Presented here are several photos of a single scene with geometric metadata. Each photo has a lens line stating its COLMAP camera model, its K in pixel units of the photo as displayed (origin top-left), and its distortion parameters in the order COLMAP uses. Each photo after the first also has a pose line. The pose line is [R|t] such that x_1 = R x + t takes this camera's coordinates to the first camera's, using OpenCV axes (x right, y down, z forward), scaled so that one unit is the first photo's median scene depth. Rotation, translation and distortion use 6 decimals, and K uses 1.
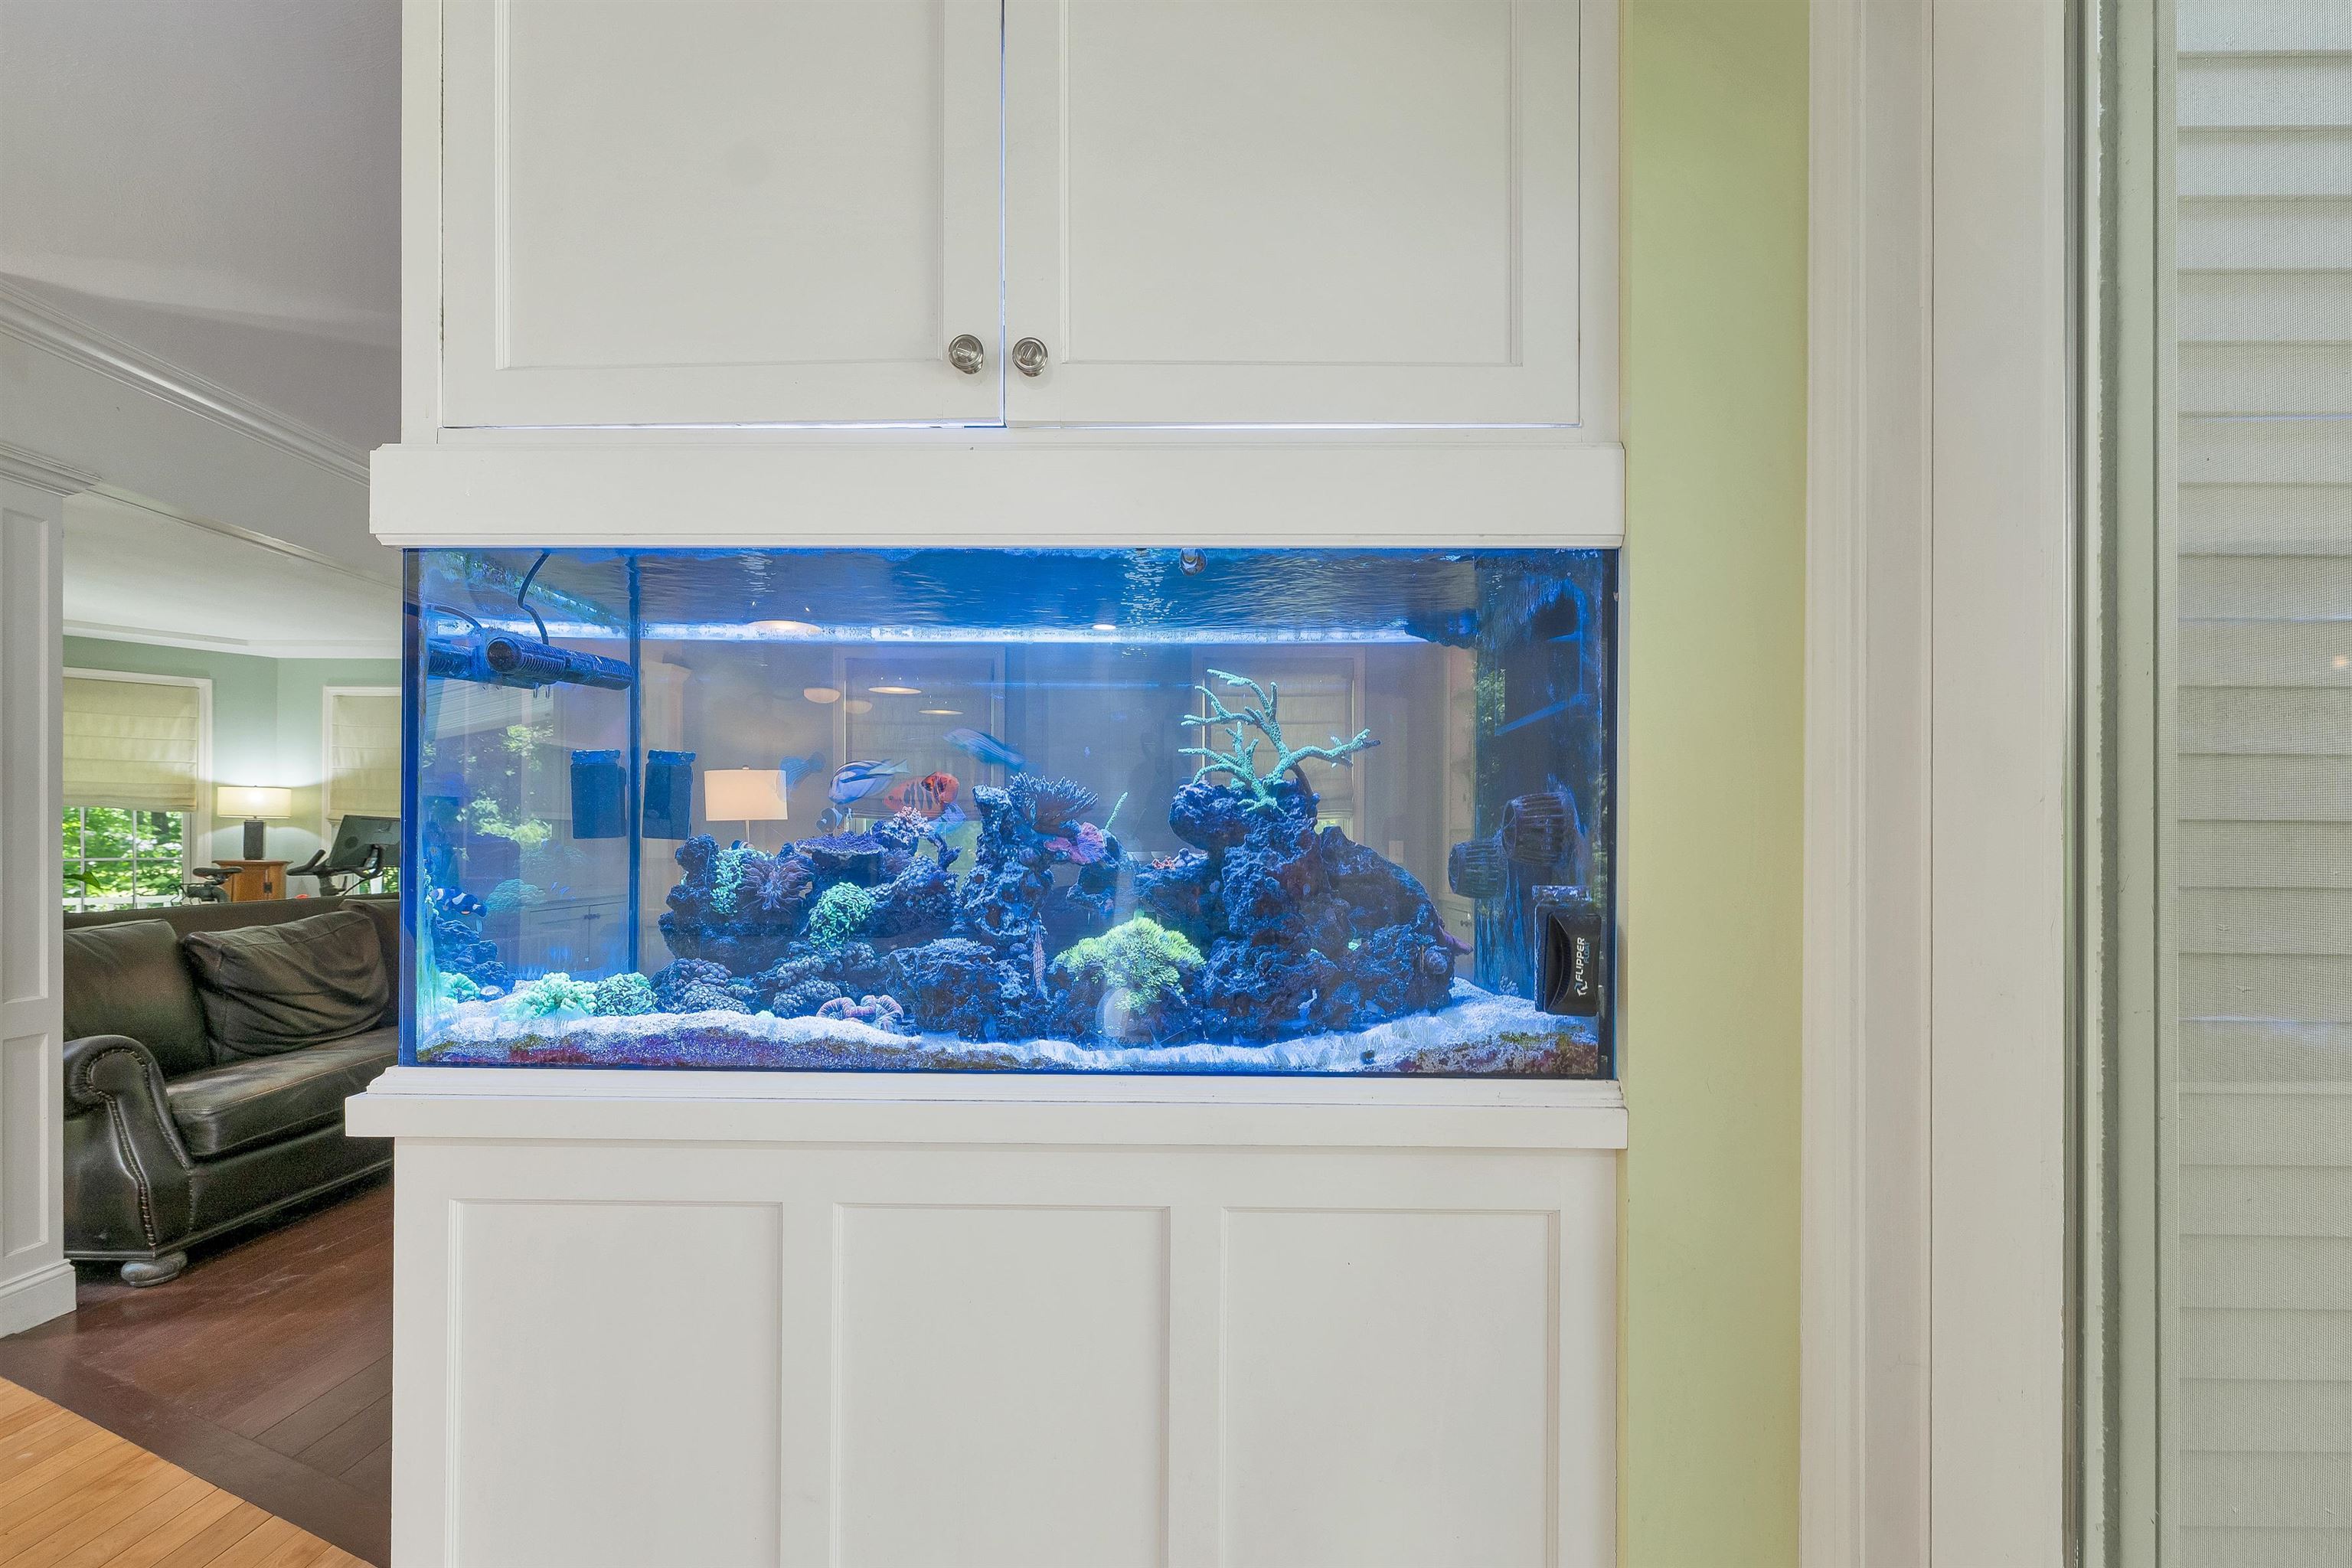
lens RADIAL K [[984.9, 0, 1181.9], [0, 984.9, 843.5], [0, 0, 1]] dist [0.001047, 0.000334]
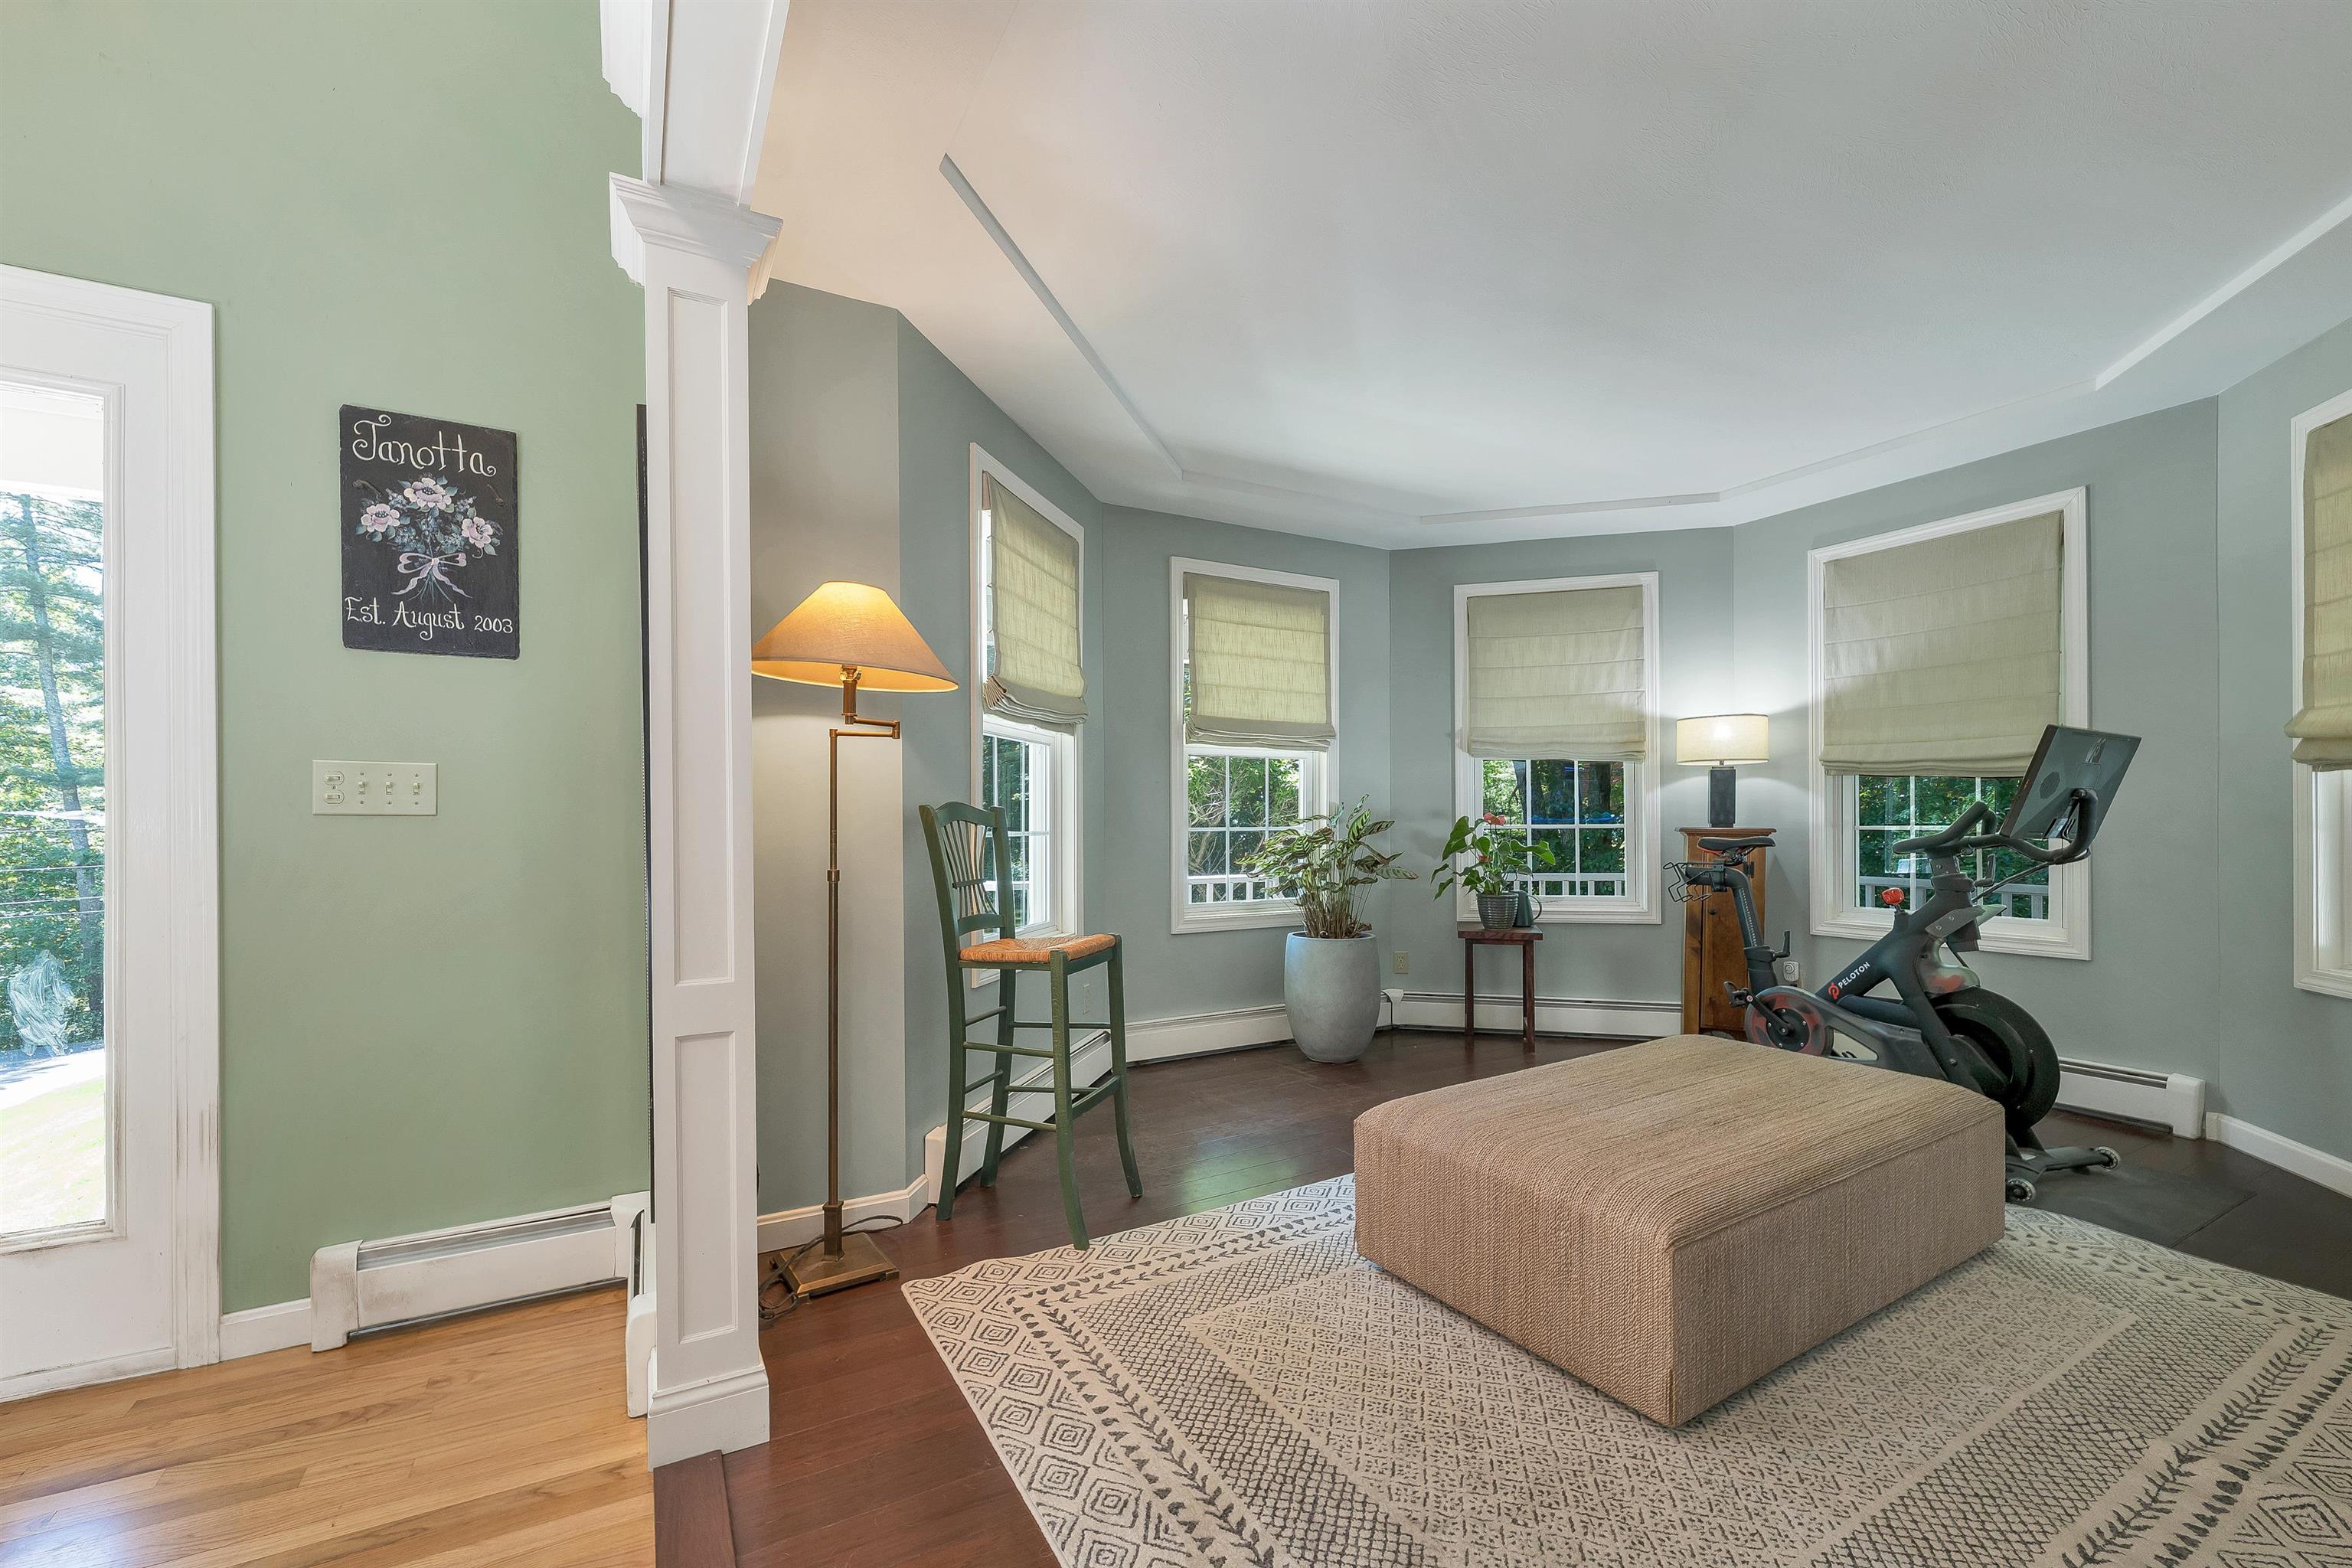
lens RADIAL K [[978.0, 0, 1175.2], [0, 978.0, 829.3], [0, 0, 1]] dist [0.000243, 0.000208]
pose [[0.505527, -0.001297, -0.862810, -1.378560], [0.009558, 0.999946, 0.004097, 0.028957], [0.862758, -0.010318, 0.505512, 0.858072]]
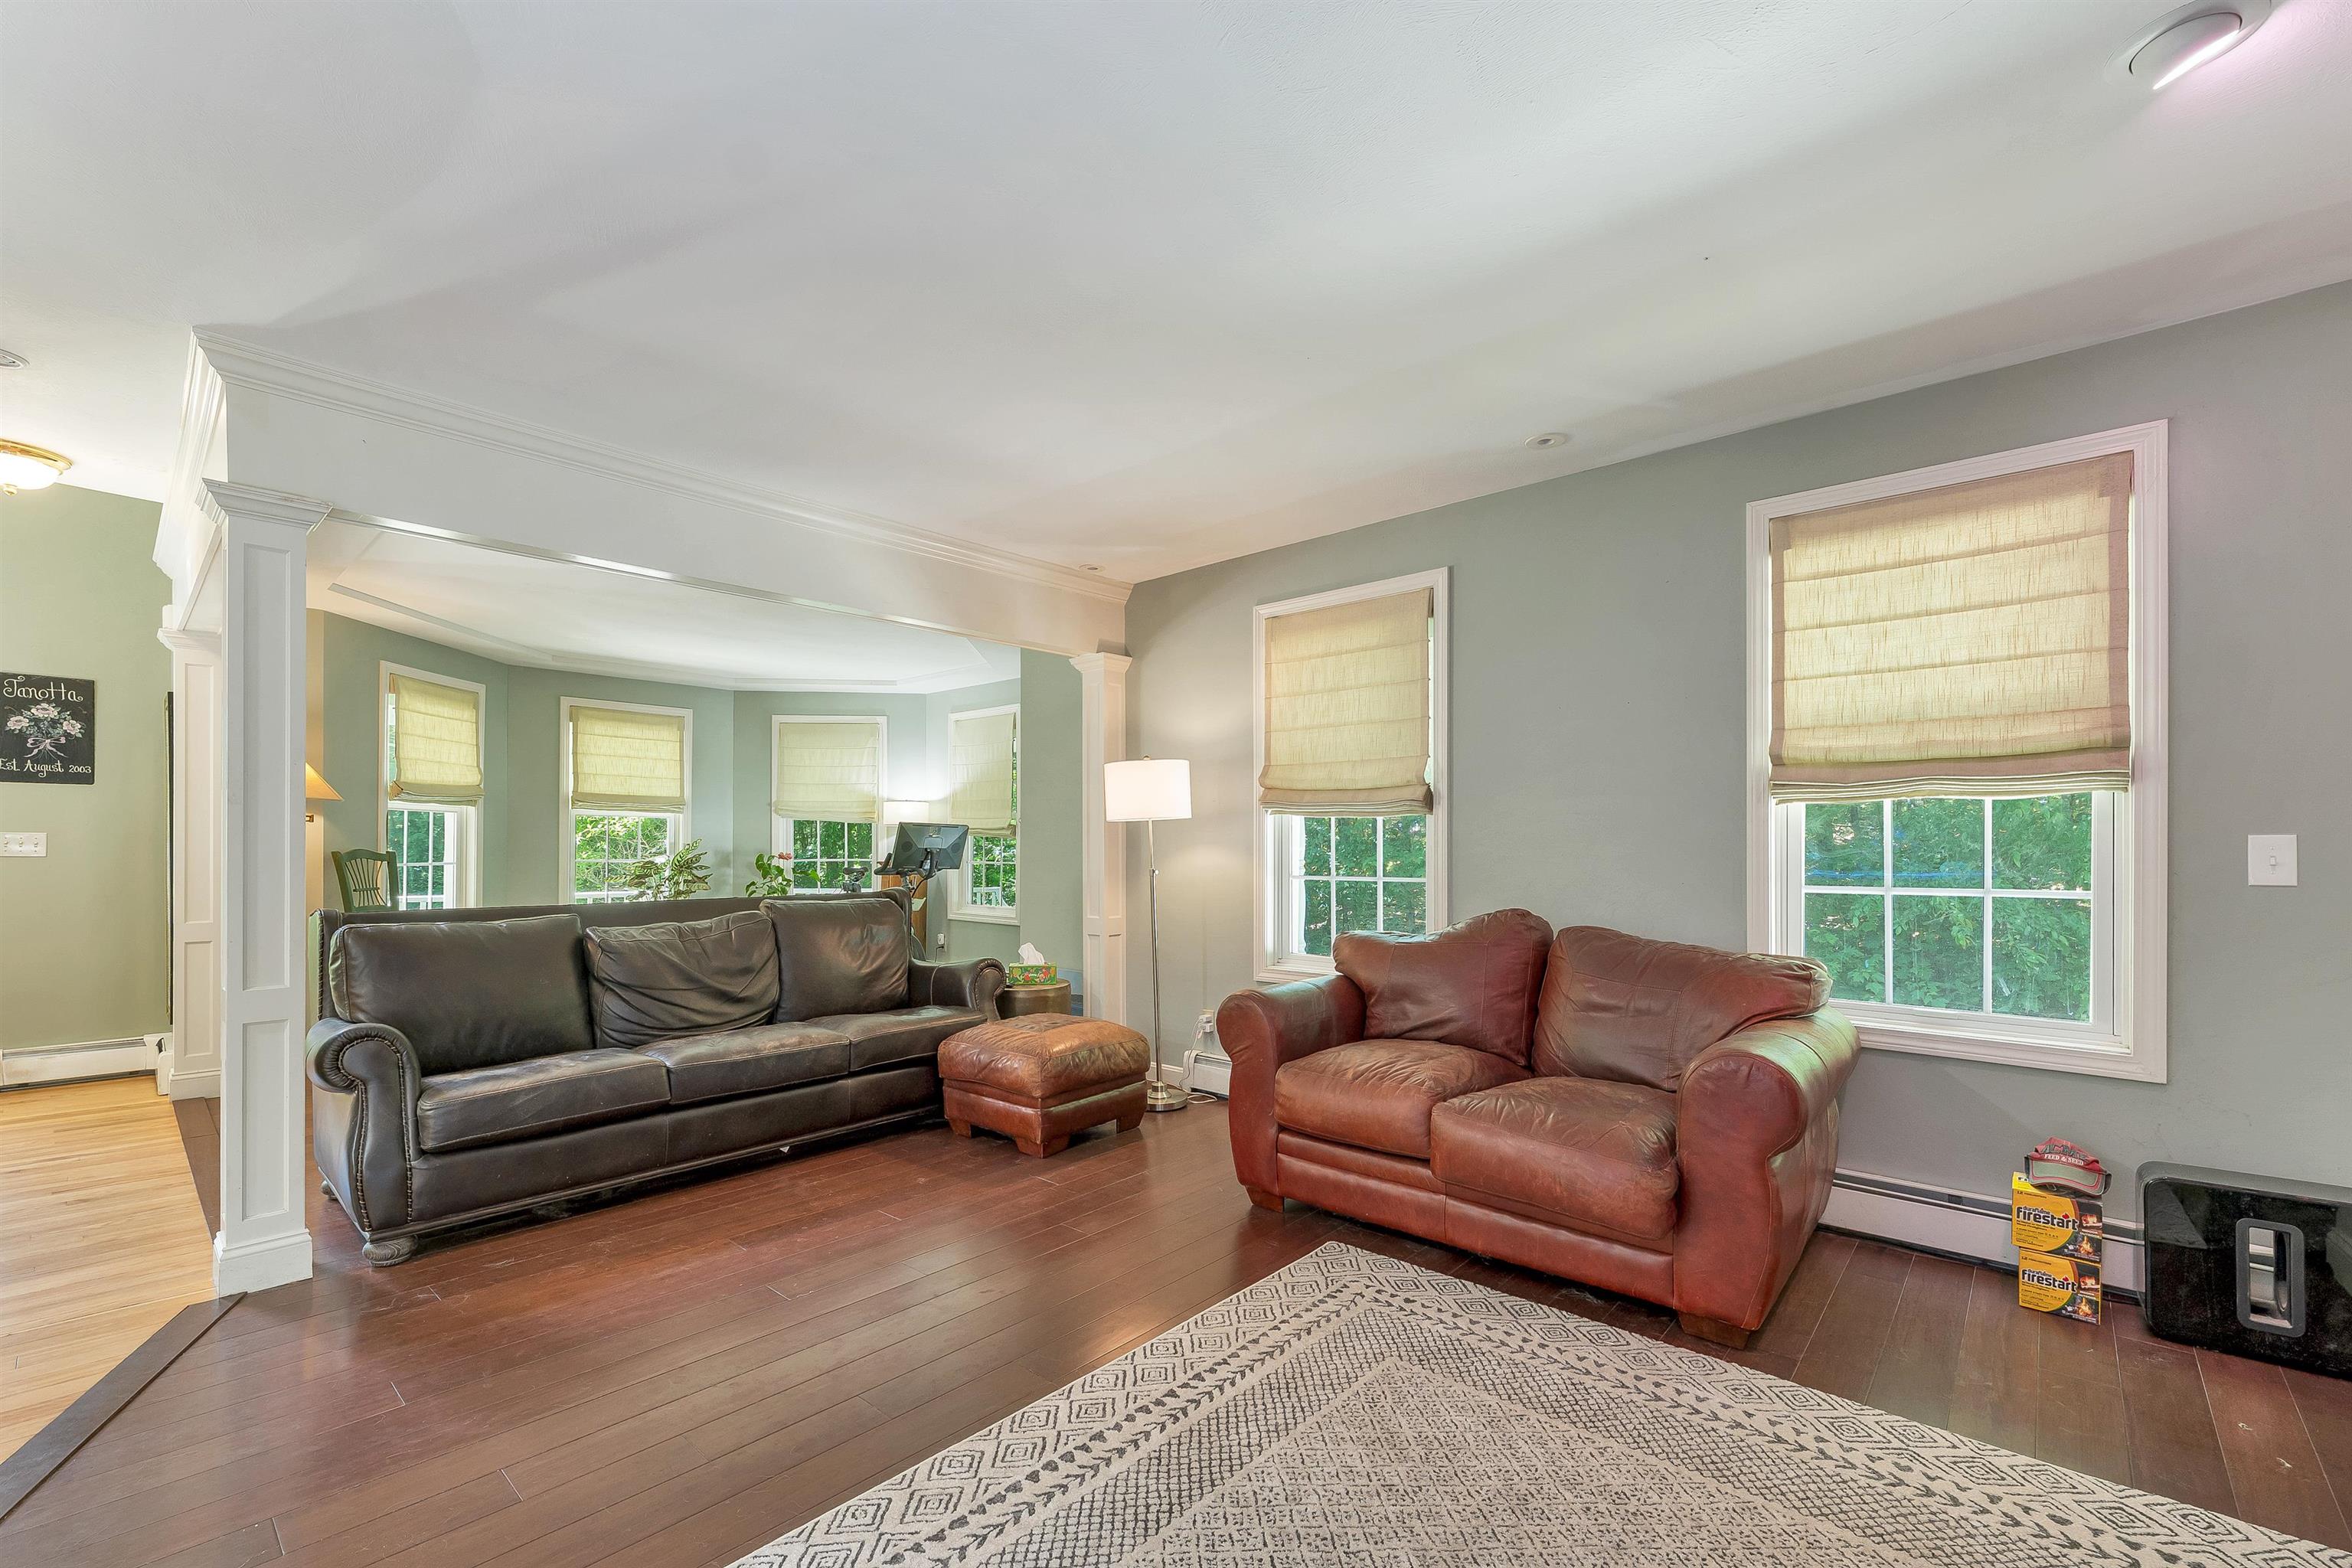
lens RADIAL K [[990.2, 0, 1176.7], [0, 990.2, 846.9], [0, 0, 1]] dist [-0.000947, -0.000085]
pose [[0.754699, -0.000891, -0.656070, 0.285882], [0.001128, 0.999999, -0.000061, -0.000305], [0.656070, -0.000694, 0.754700, 0.734382]]
